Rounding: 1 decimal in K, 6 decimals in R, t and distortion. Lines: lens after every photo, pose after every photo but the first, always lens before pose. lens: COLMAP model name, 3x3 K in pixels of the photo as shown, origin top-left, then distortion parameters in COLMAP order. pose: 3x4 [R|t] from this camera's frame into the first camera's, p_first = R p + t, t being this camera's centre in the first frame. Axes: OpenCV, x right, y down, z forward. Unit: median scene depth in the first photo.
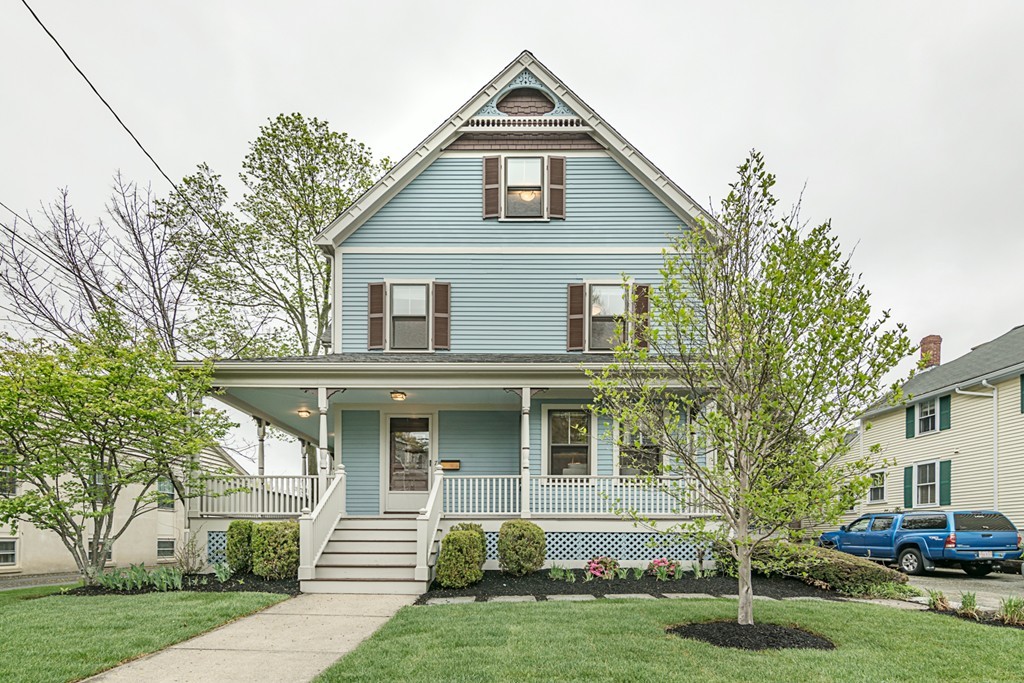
lens RADIAL K [[599.7, 0, 512.0], [0, 599.7, 417.1], [0, 0, 1]] dist [-0.000253, 0.000017]
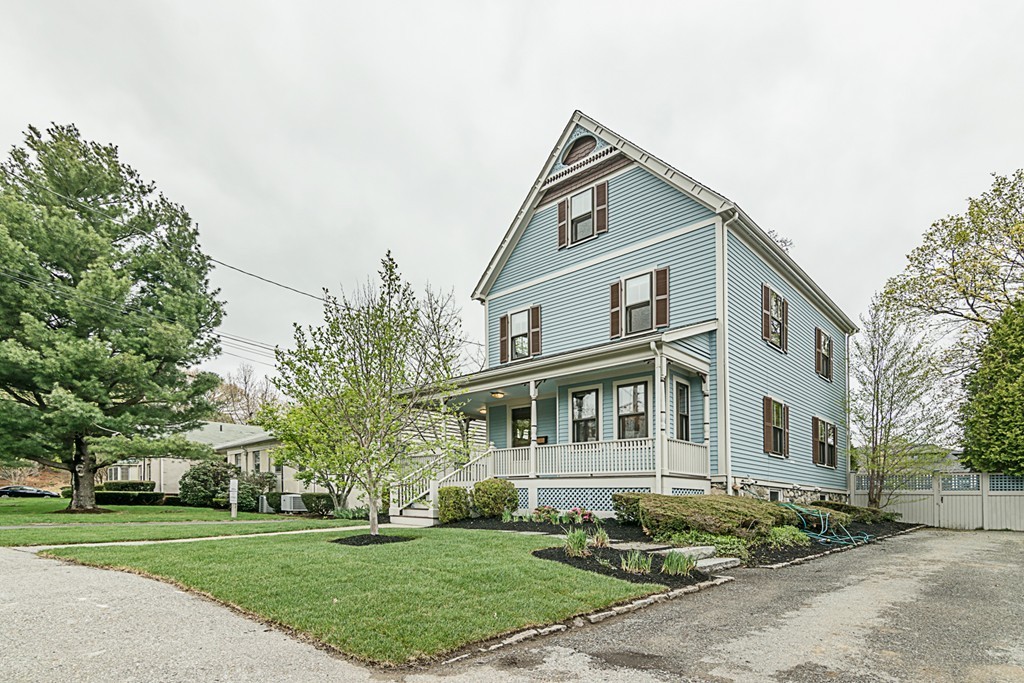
lens RADIAL K [[578.9, 0, 512.0], [0, 578.9, 341.5], [0, 0, 1]] dist [-0.001032, -0.000677]
pose [[0.702174, -0.180572, -0.688727, 0.712984], [0.140826, 0.983419, -0.114260, 0.002170], [0.697940, -0.016760, 0.715960, 0.002488]]
